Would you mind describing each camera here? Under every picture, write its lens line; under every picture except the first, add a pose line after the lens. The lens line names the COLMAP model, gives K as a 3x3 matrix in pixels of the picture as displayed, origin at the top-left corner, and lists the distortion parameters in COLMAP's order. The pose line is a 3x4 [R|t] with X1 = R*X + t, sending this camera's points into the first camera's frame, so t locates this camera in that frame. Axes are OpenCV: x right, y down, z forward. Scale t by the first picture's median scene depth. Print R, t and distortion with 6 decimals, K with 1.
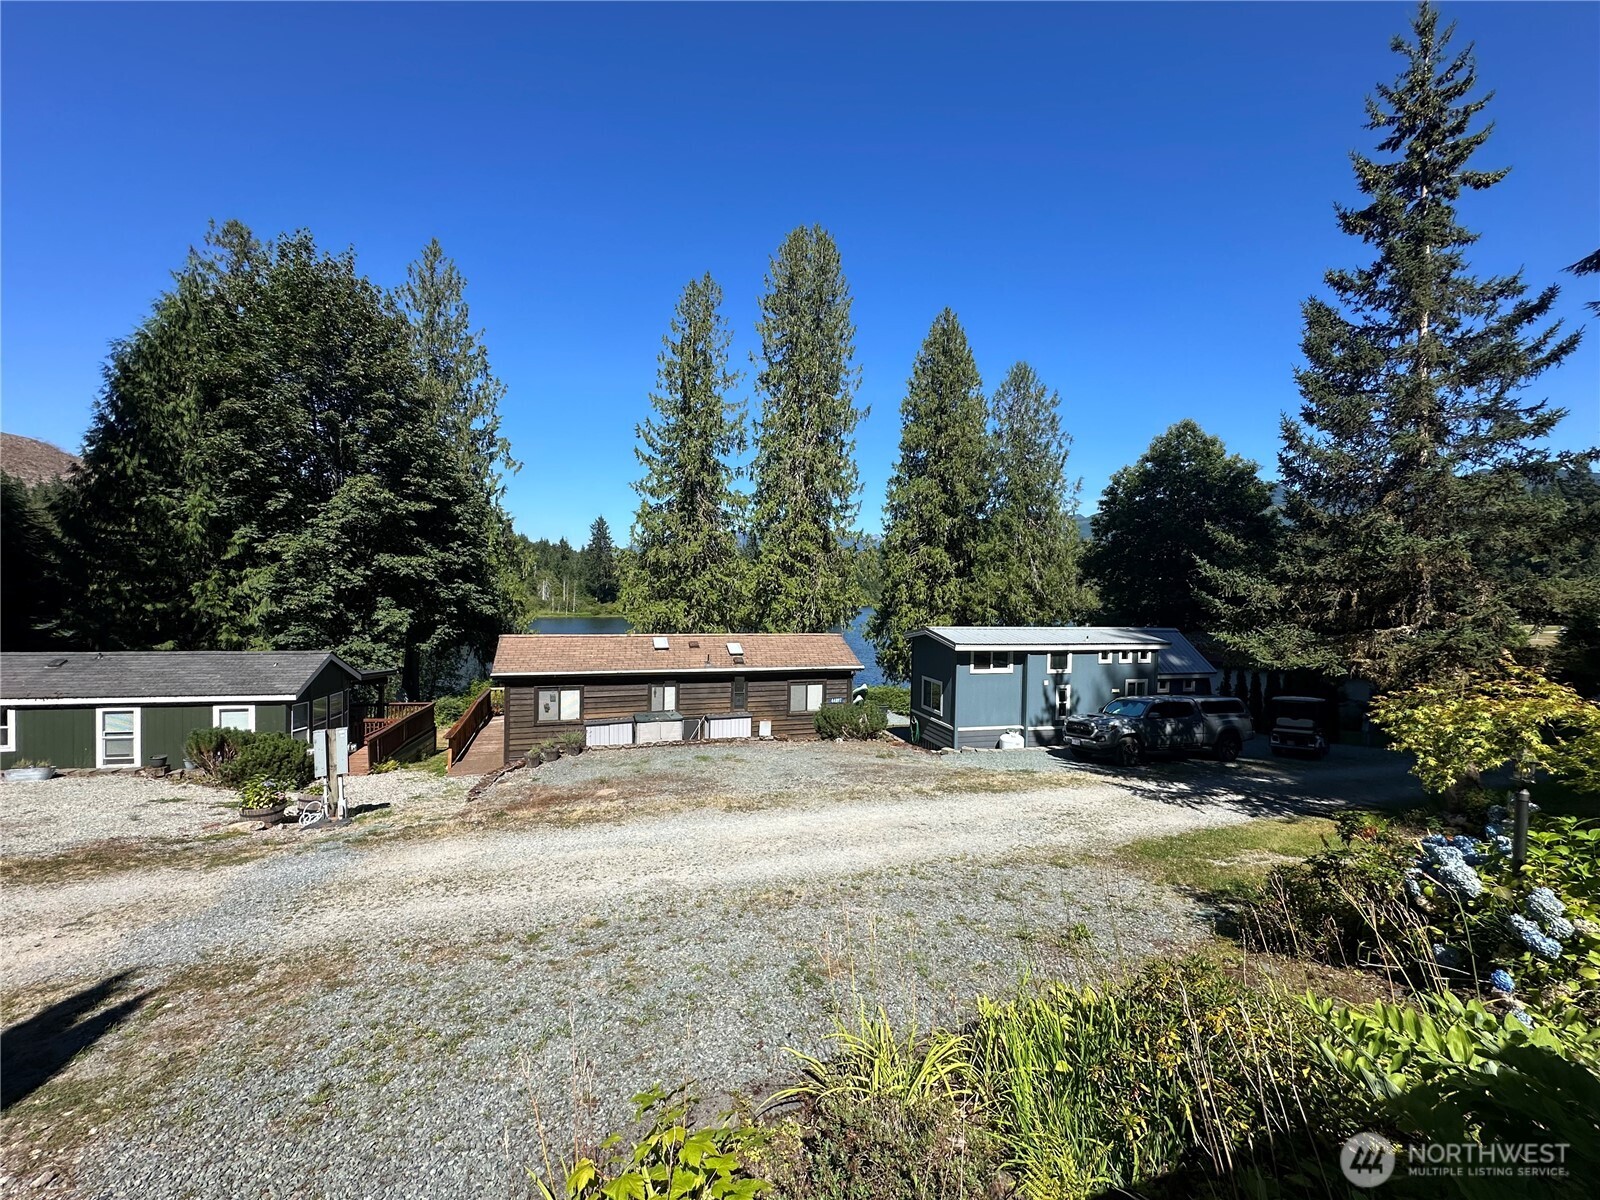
lens RADIAL K [[638.3, 0, 804.8], [0, 638.3, 598.9], [0, 0, 1]] dist [-0.005491, 0.000951]
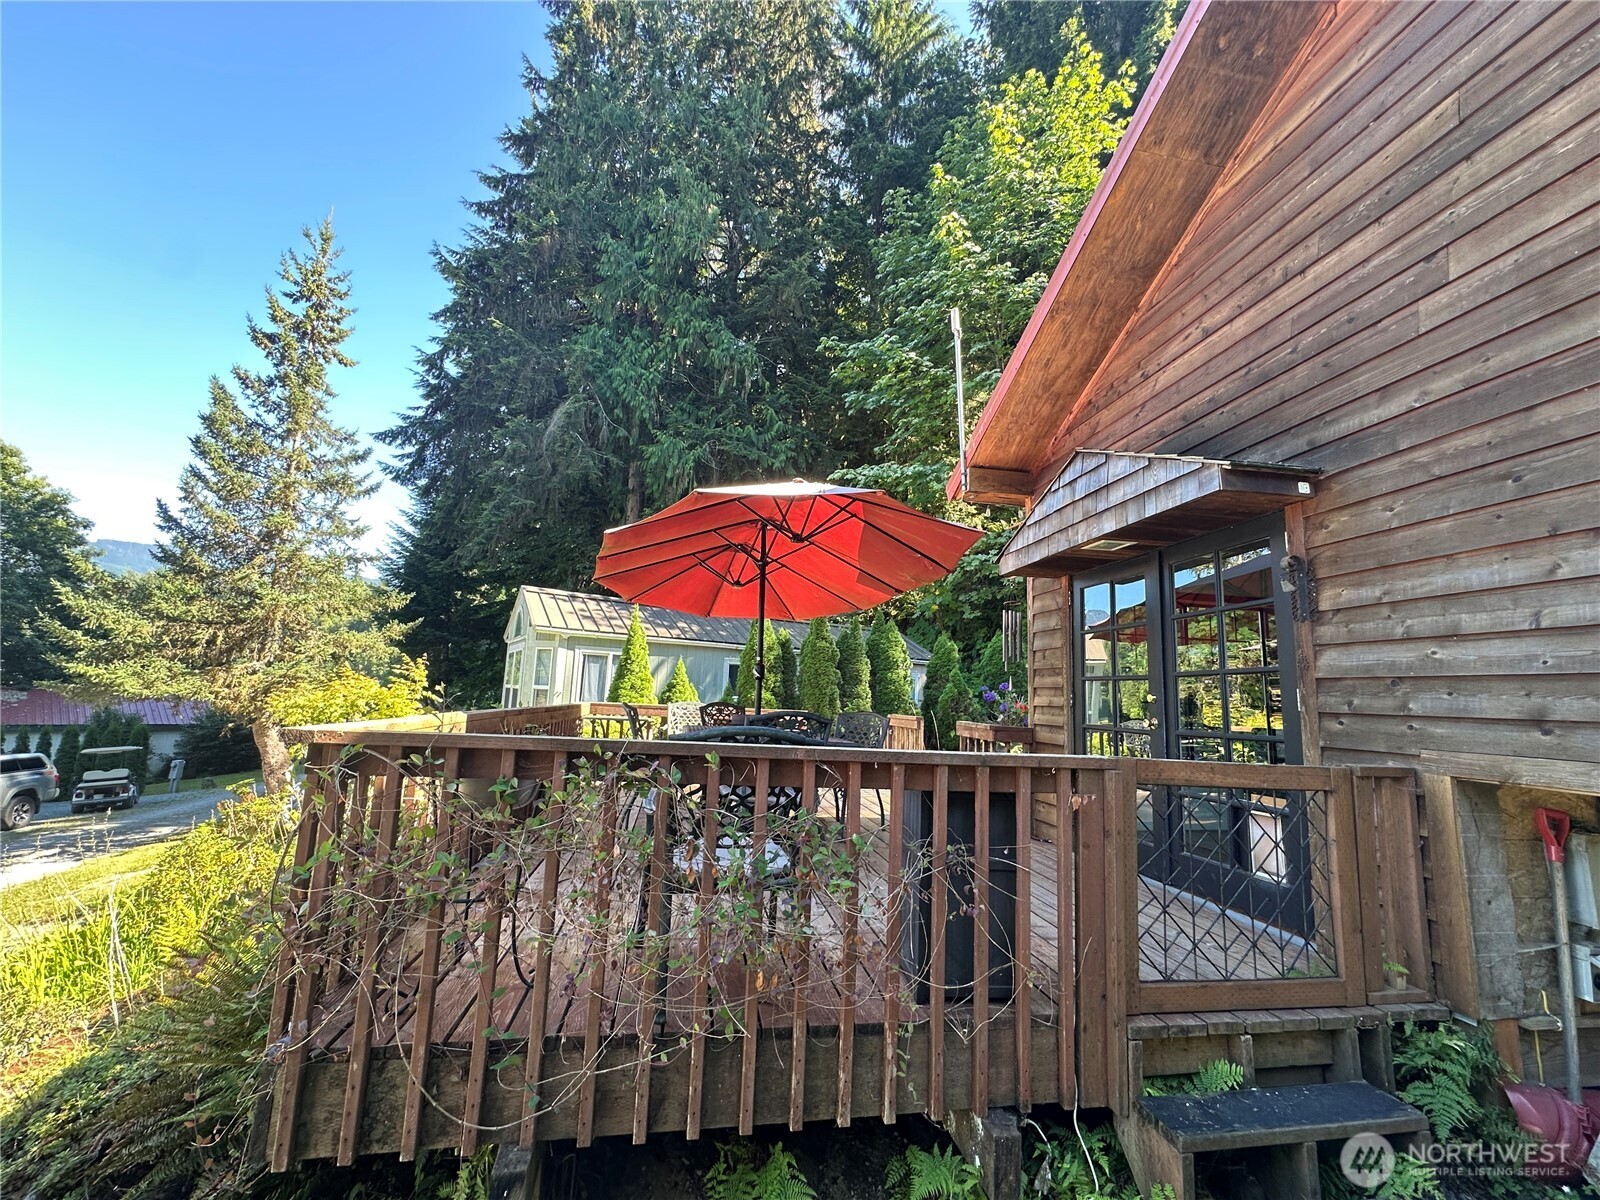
lens RADIAL K [[638.3, 0, 793.2], [0, 638.3, 603.9], [0, 0, 1]] dist [-0.005491, 0.000951]
pose [[0.055541, 0.124350, 0.990683, -0.110314], [-0.027601, 0.992026, -0.122971, 0.022440], [-0.998075, -0.020514, 0.058530, -0.057942]]
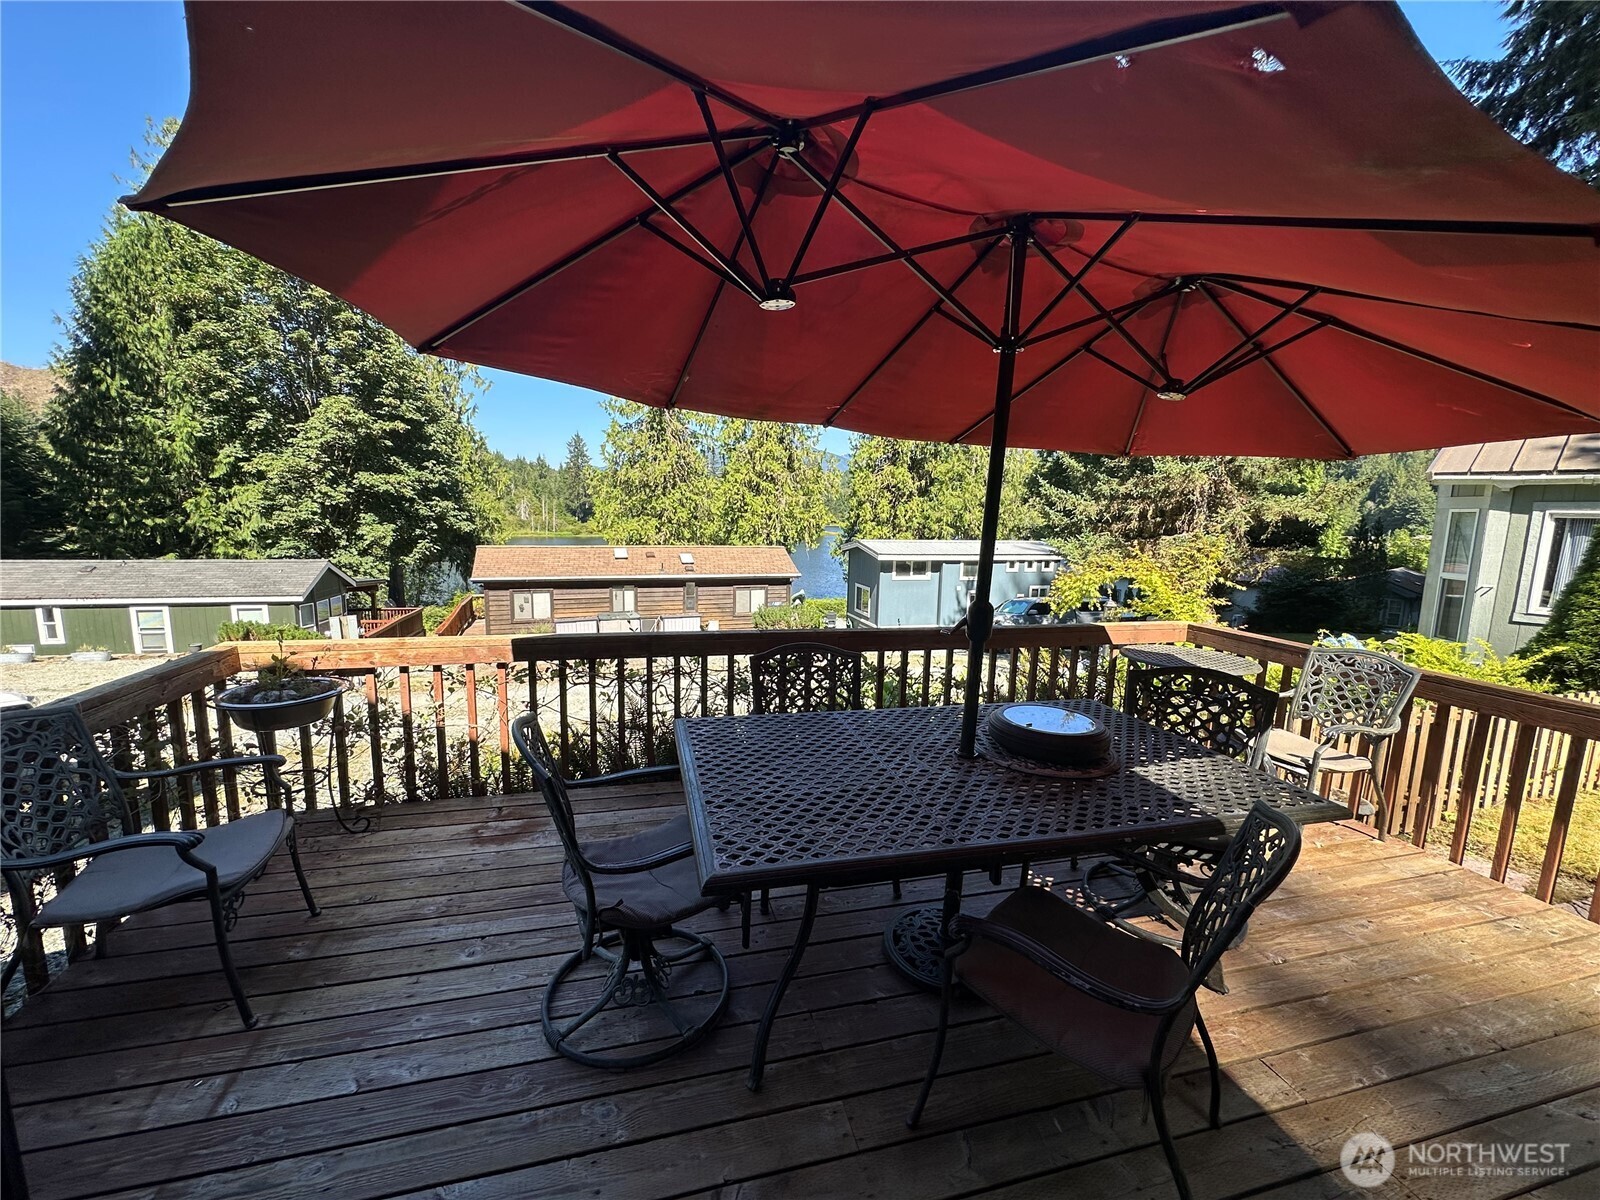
lens RADIAL K [[638.3, 0, 803.3], [0, 638.3, 596.2], [0, 0, 1]] dist [-0.005491, 0.000951]
pose [[0.999746, -0.001006, 0.022527, 0.059157], [-0.001710, 0.992749, 0.120195, 0.006420], [-0.022485, -0.120203, 0.992495, -0.115868]]
